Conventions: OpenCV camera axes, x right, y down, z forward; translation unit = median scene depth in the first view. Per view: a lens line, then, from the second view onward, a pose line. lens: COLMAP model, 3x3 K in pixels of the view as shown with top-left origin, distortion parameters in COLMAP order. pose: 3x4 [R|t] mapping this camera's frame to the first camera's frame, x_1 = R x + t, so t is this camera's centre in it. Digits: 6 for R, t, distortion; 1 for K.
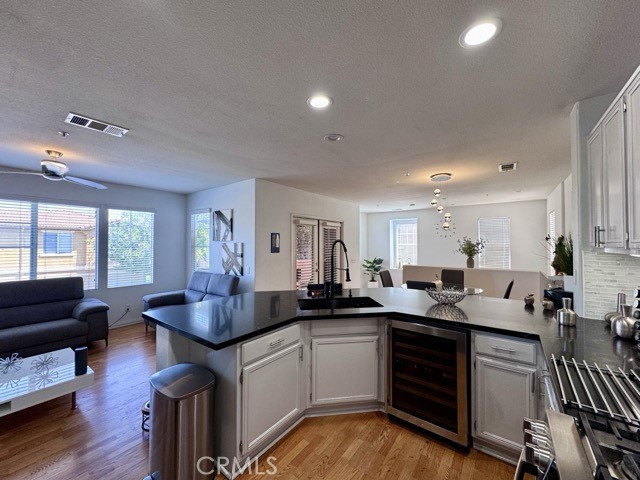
lens RADIAL K [[255.9, 0, 319.3], [0, 255.9, 239.2], [0, 0, 1]] dist [-0.002690, 0.000404]
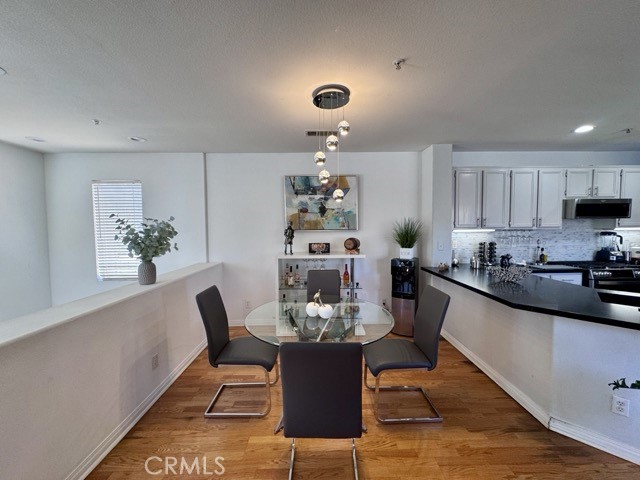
lens RADIAL K [[255.9, 0, 319.3], [0, 255.9, 239.2], [0, 0, 1]] dist [-0.002690, 0.000404]
pose [[-0.608522, -0.032026, 0.792890, 0.081250], [-0.002432, 0.999256, 0.038495, 0.021270], [-0.793533, 0.021497, -0.608147, 1.373045]]
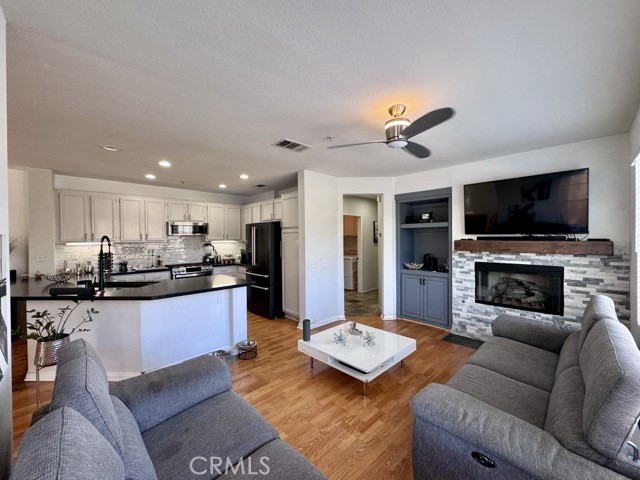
lens RADIAL K [[255.9, 0, 319.3], [0, 255.9, 239.2], [0, 0, 1]] dist [-0.002690, 0.000404]
pose [[-0.985661, 0.008603, 0.168519, -0.697291], [0.006395, 0.999886, -0.013642, 0.027137], [-0.168617, -0.012369, -0.985604, 1.295536]]
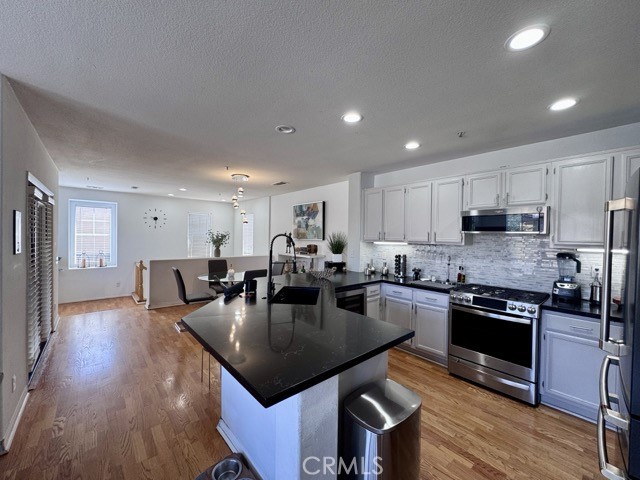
lens RADIAL K [[255.9, 0, 319.3], [0, 255.9, 239.2], [0, 0, 1]] dist [-0.002690, 0.000404]
pose [[0.204001, -0.006224, 0.978951, -0.572655], [-0.032785, 0.999375, 0.013186, 0.003758], [-0.978422, -0.034785, 0.203670, 0.432639]]
